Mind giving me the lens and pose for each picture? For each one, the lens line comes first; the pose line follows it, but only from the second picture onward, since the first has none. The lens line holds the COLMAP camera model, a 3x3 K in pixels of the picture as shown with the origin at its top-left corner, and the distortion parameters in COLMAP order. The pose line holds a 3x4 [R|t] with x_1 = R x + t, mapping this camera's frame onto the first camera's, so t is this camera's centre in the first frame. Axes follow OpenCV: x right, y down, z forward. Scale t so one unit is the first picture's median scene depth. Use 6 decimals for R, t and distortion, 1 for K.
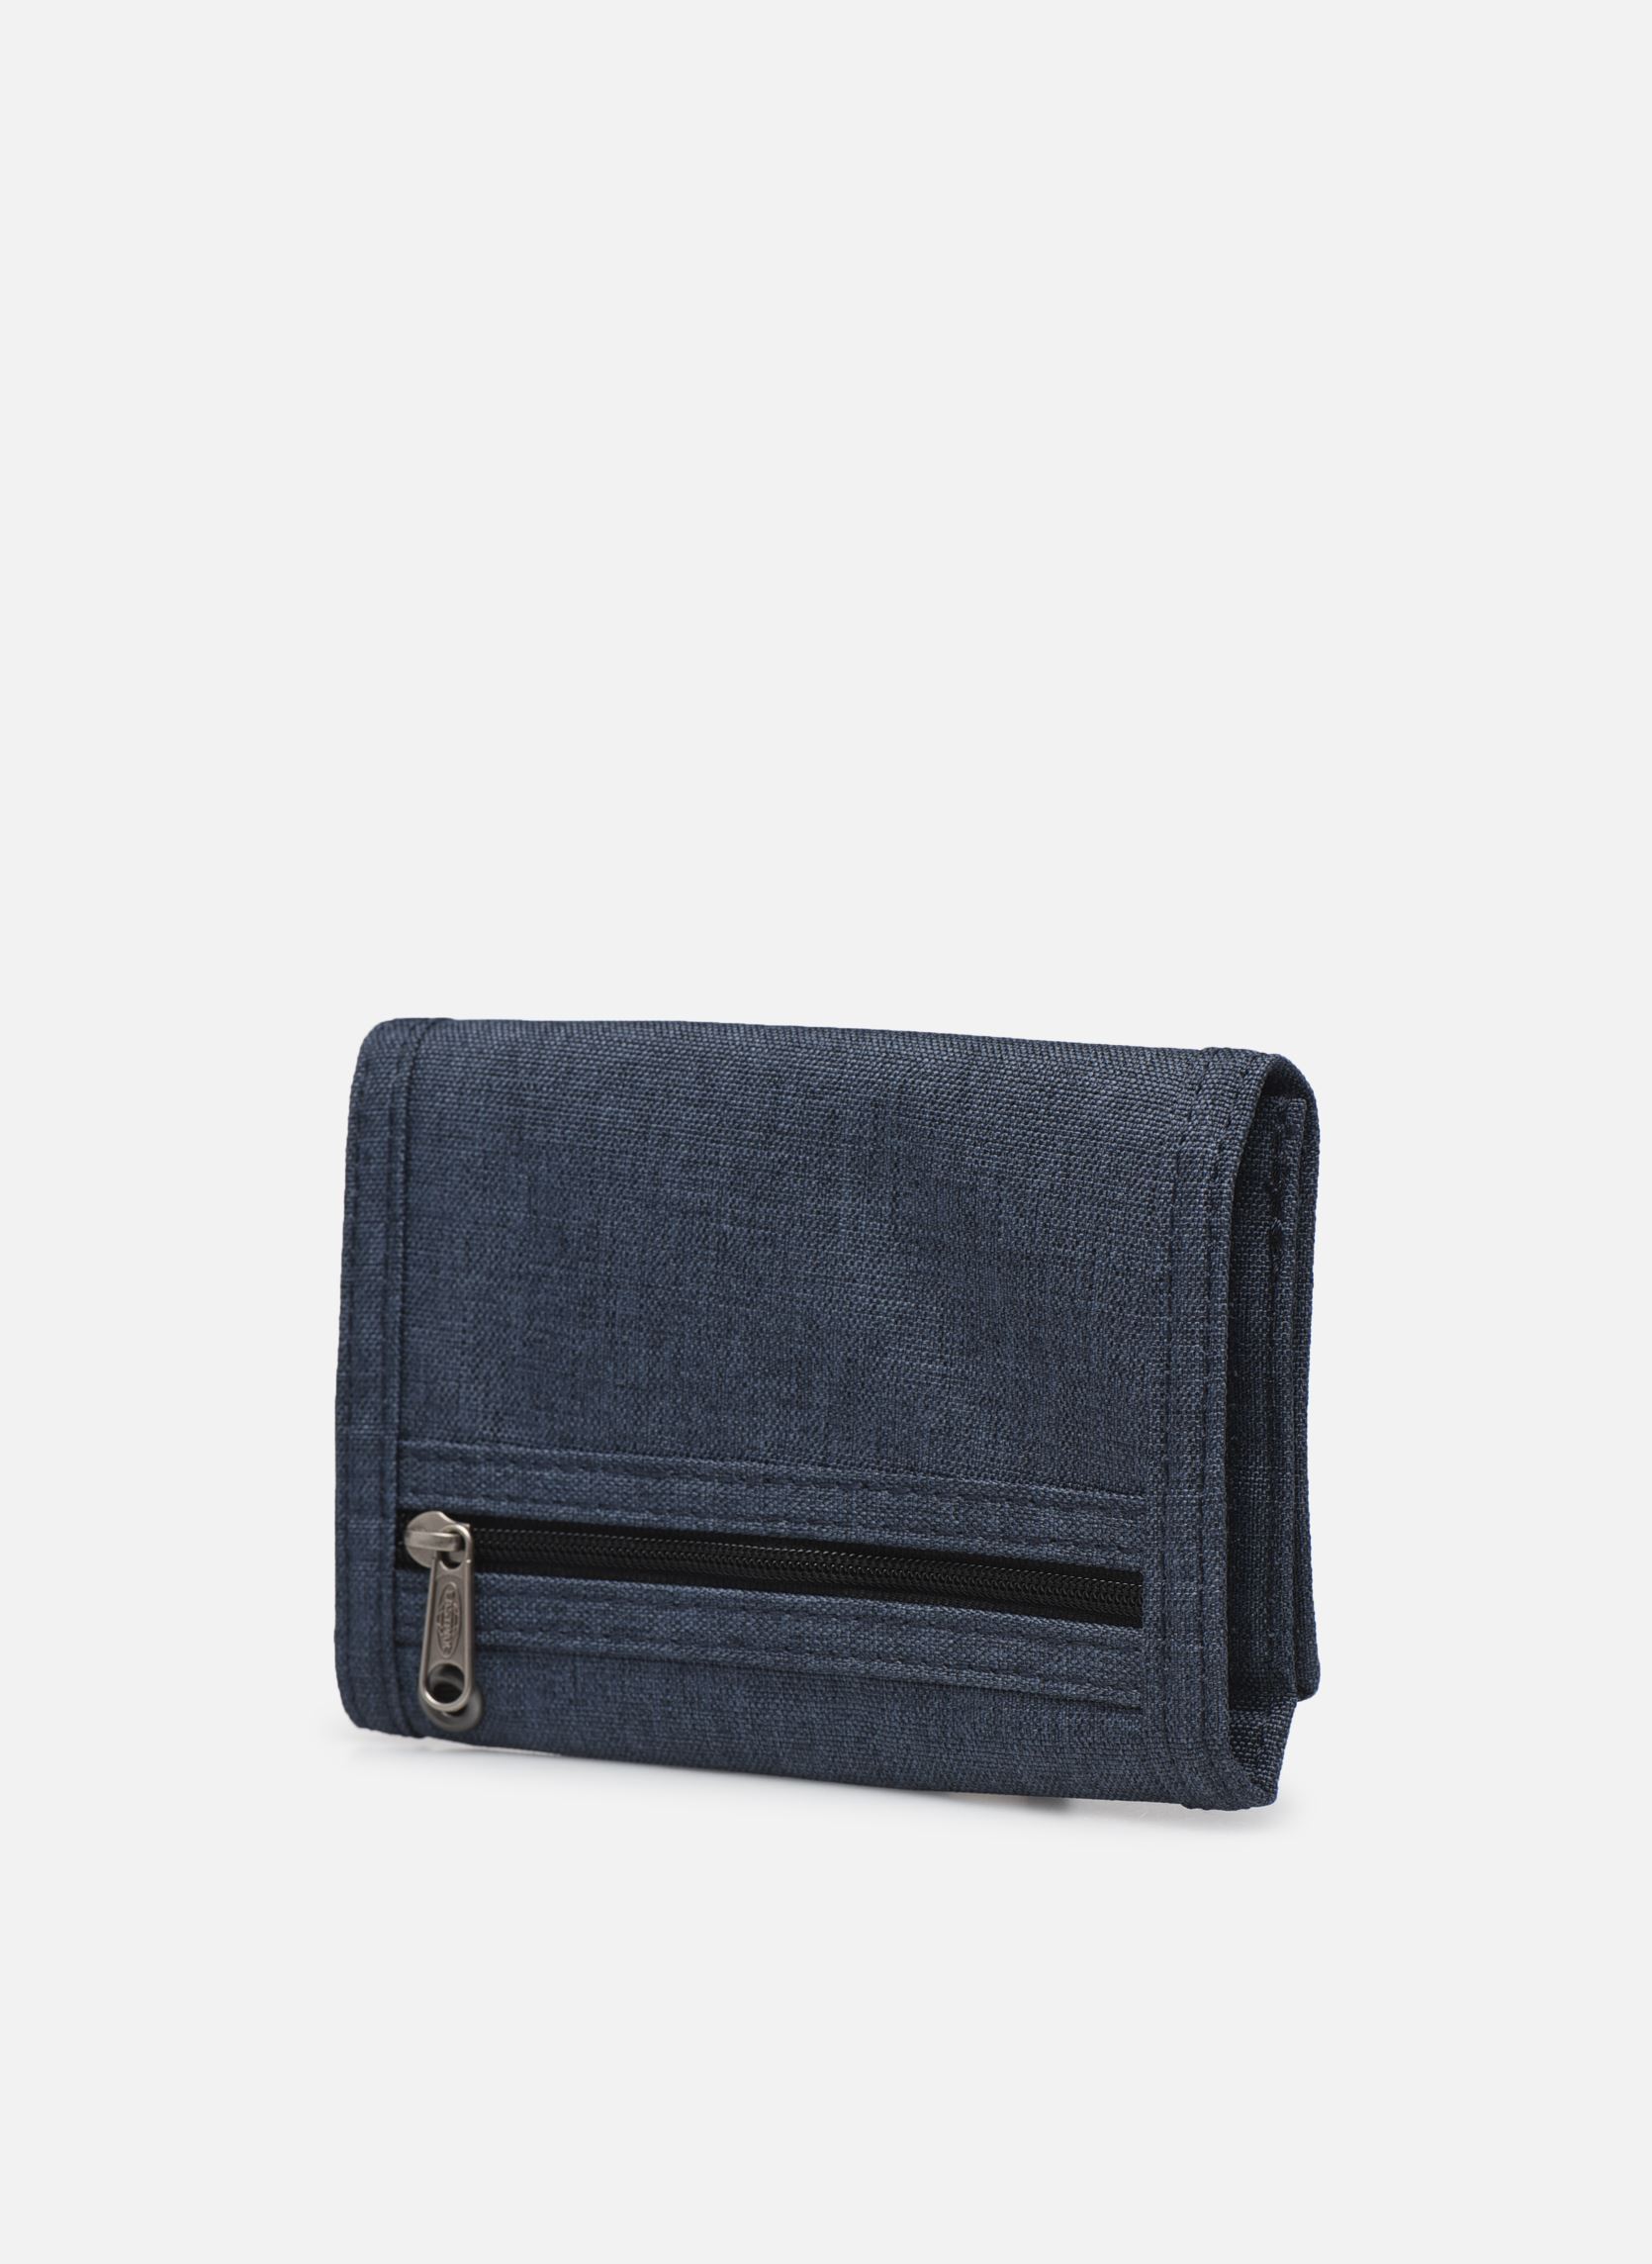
lens RADIAL K [[7293.6, 0, 827.2], [0, 7293.6, 1133.8], [0, 0, 1]] dist [-0.201800, 0.000000]
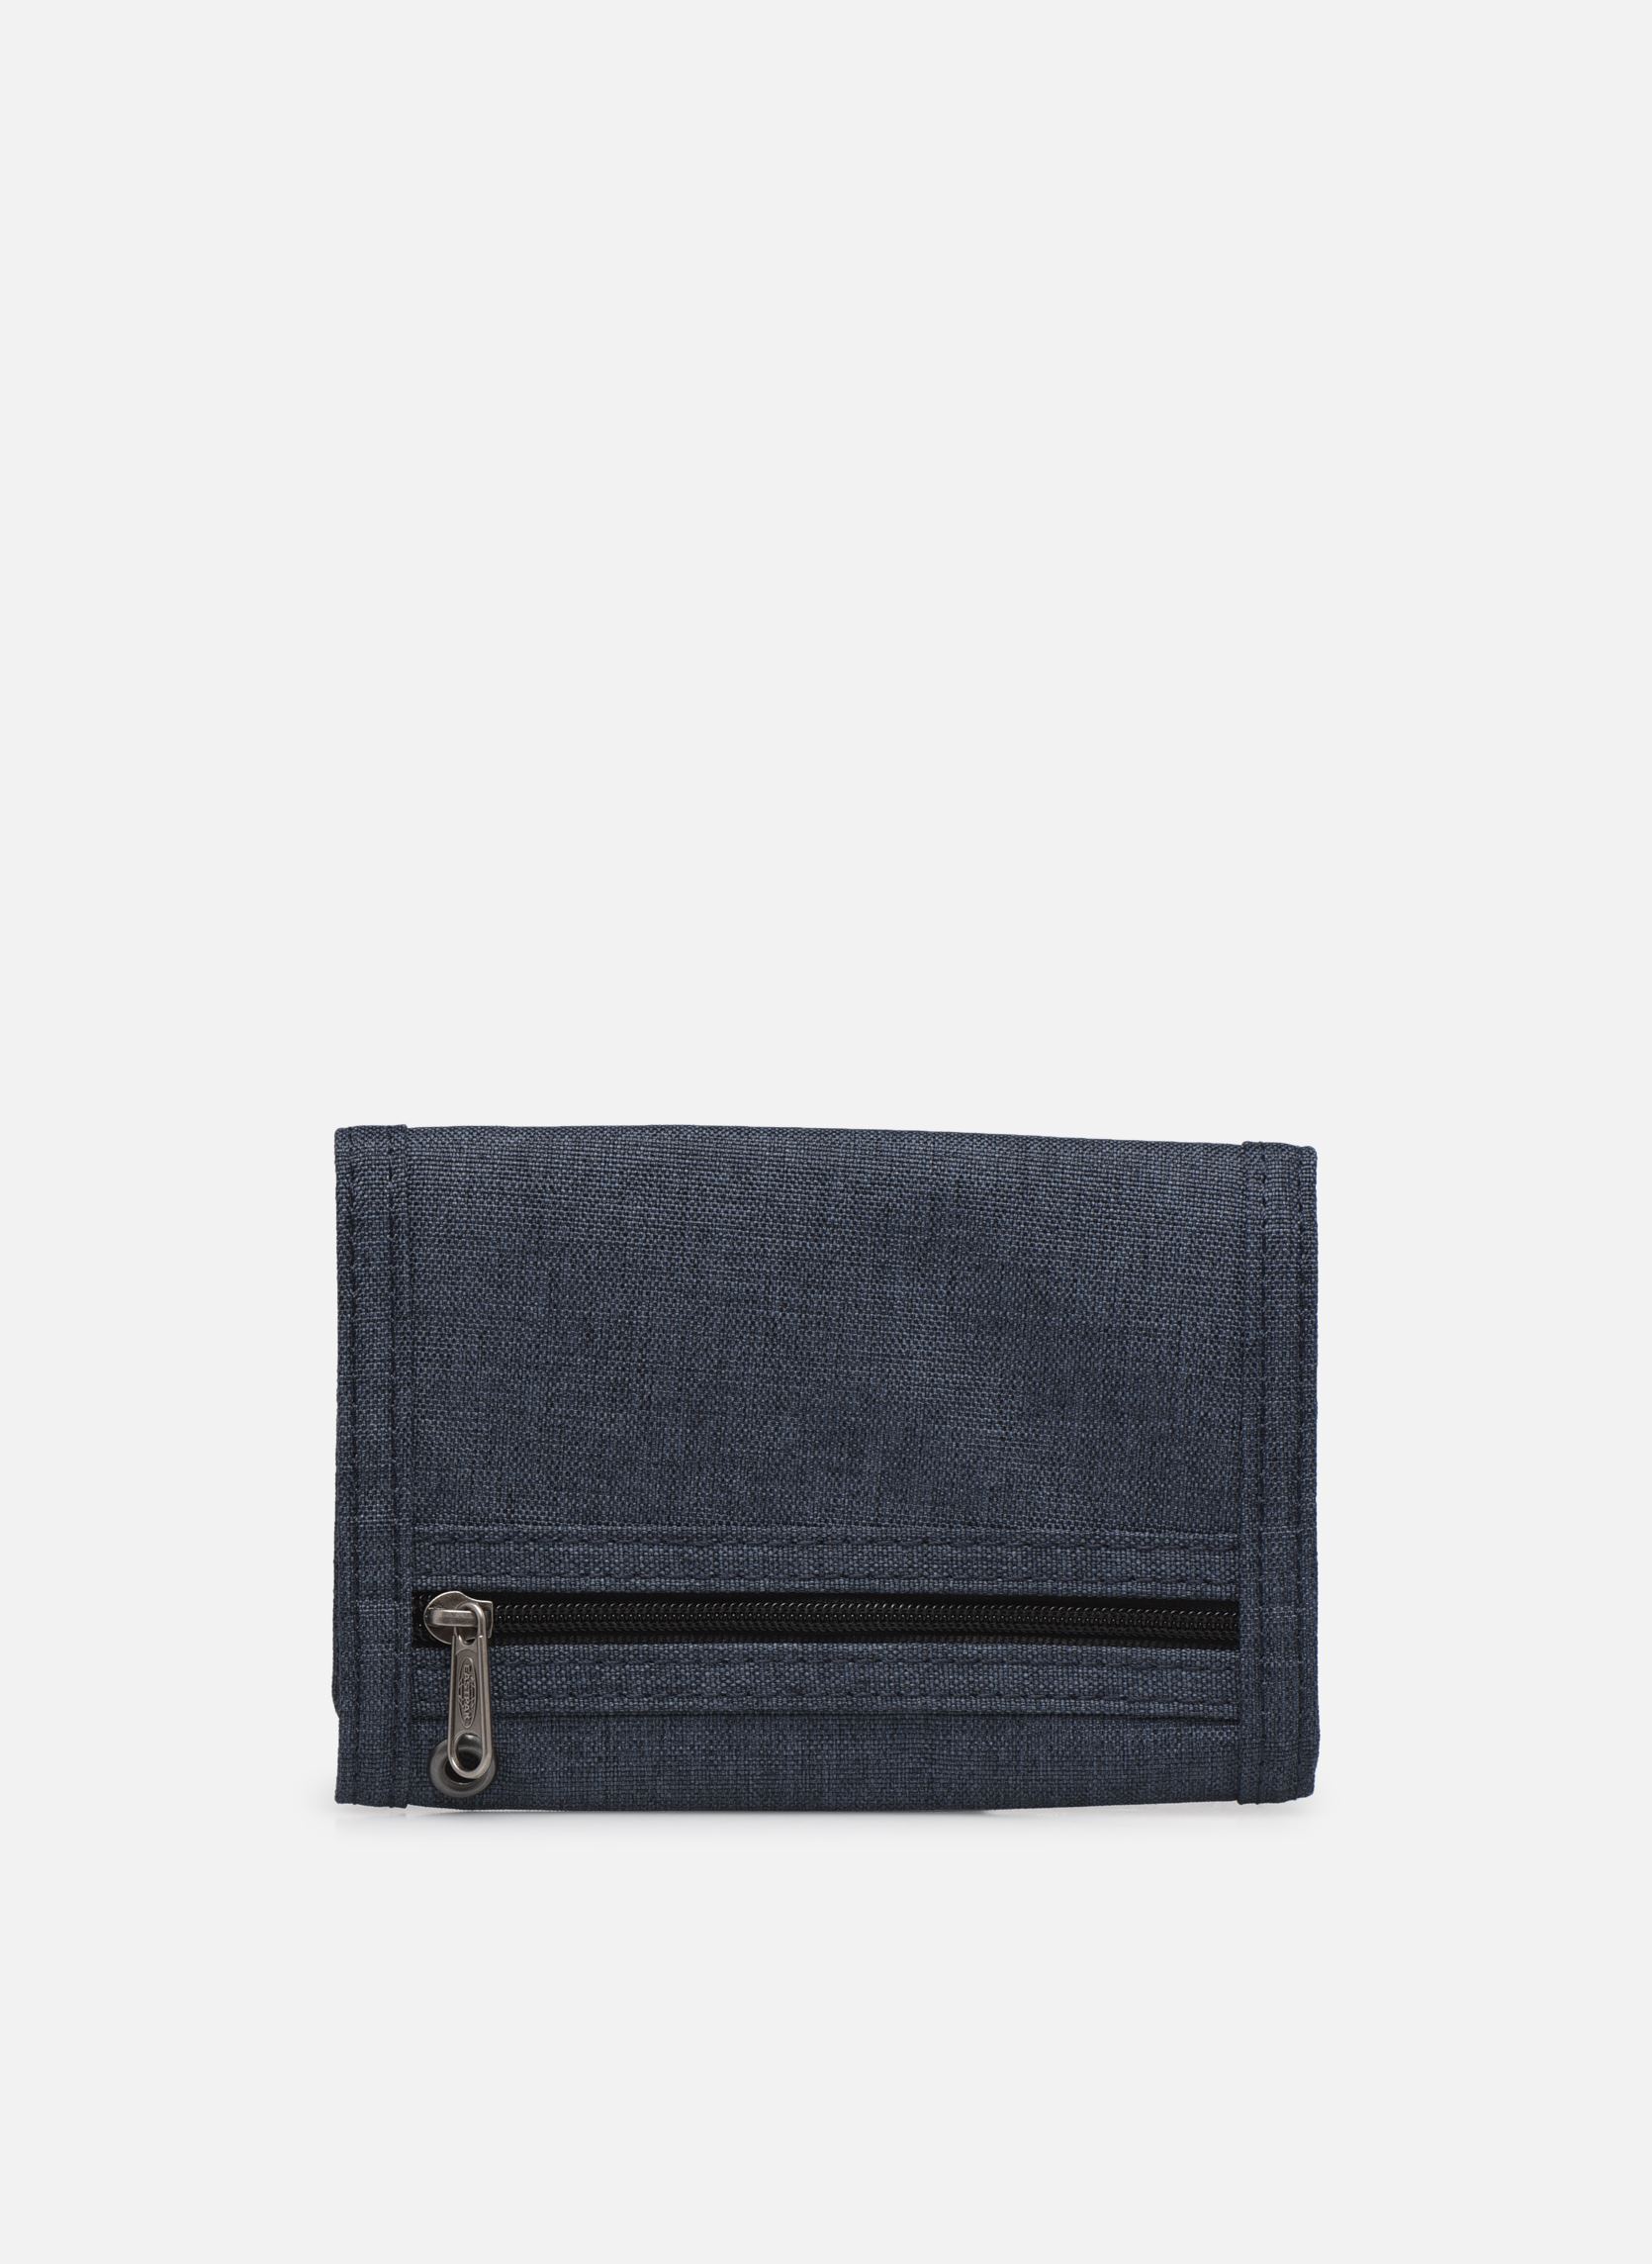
lens RADIAL K [[7293.6, 0, 826.0], [0, 7293.6, 1131.9], [0, 0, 1]] dist [-0.201800, 0.000000]
pose [[0.763014, -0.020992, 0.646042, -0.715670], [0.019182, 0.999768, 0.009832, -0.025053], [-0.646098, 0.004891, 0.763239, 0.160387]]
